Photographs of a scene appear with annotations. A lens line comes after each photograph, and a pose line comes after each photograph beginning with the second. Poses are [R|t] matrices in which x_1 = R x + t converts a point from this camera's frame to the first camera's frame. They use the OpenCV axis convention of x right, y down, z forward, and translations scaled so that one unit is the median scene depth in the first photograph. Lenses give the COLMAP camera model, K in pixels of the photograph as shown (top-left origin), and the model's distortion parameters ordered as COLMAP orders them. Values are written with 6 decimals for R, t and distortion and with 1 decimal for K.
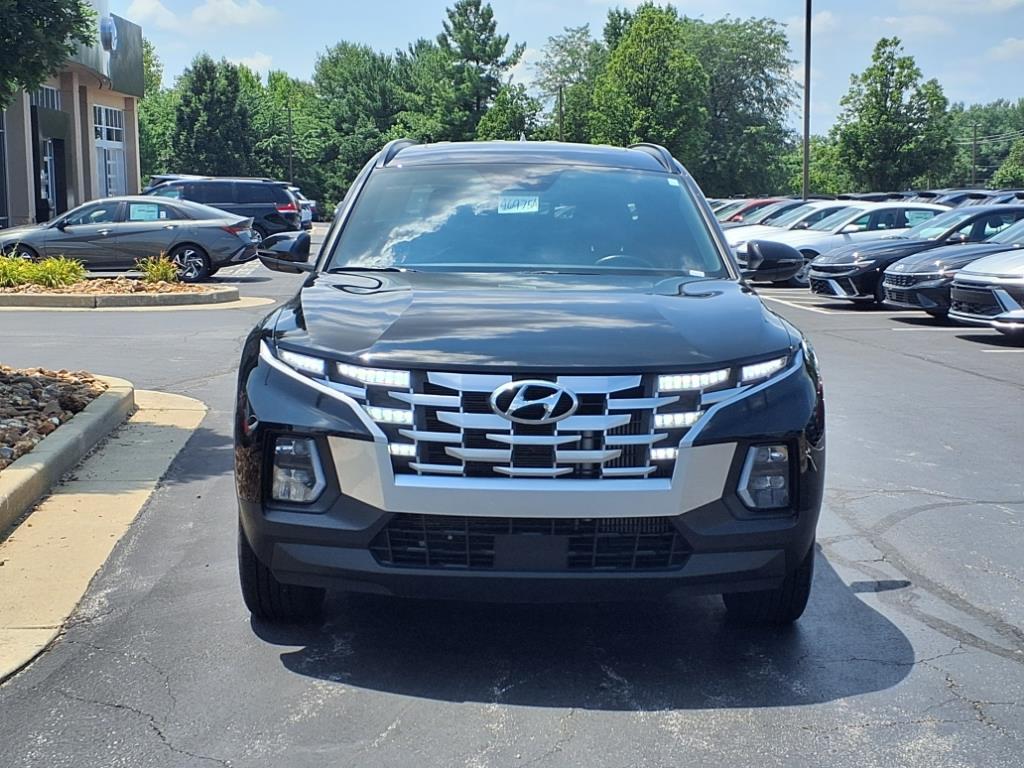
lens RADIAL K [[1586.3, 0, 519.7], [0, 1586.3, 381.9], [0, 0, 1]] dist [0.289534, -0.958378]
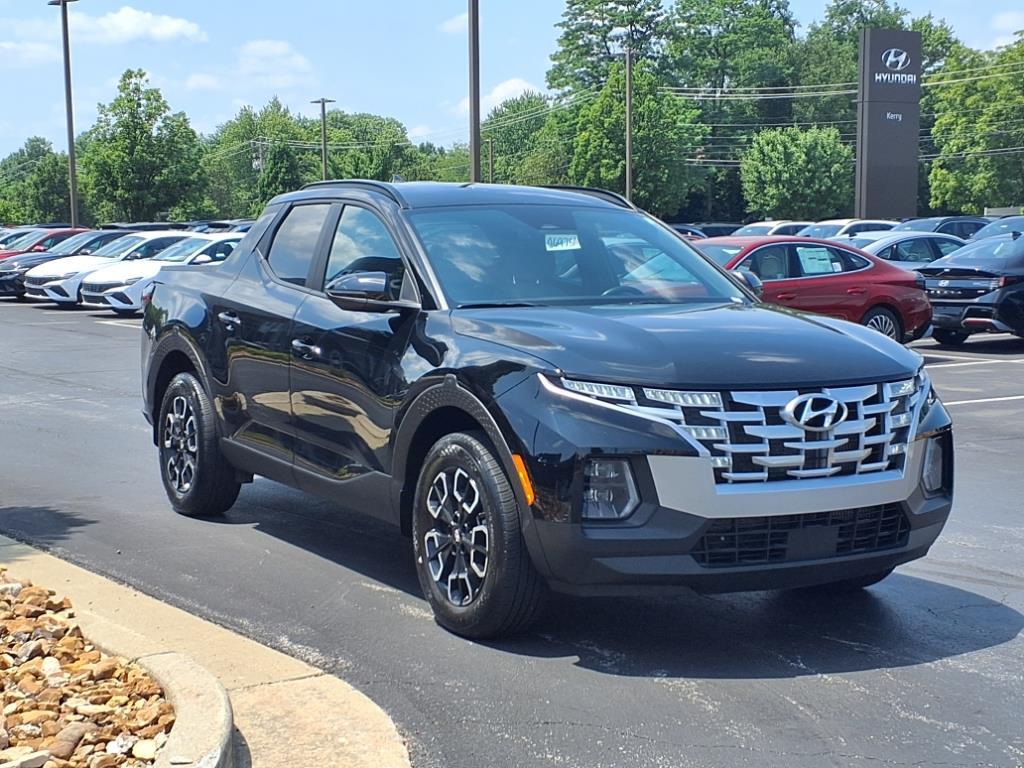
lens RADIAL K [[1586.3, 0, 519.7], [0, 1586.3, 381.9], [0, 0, 1]] dist [0.289534, -0.958378]
pose [[0.869036, -0.053455, 0.491853, -0.743577], [0.061904, 0.998082, -0.000903, -0.021519], [-0.490862, 0.031233, 0.870678, 0.085418]]
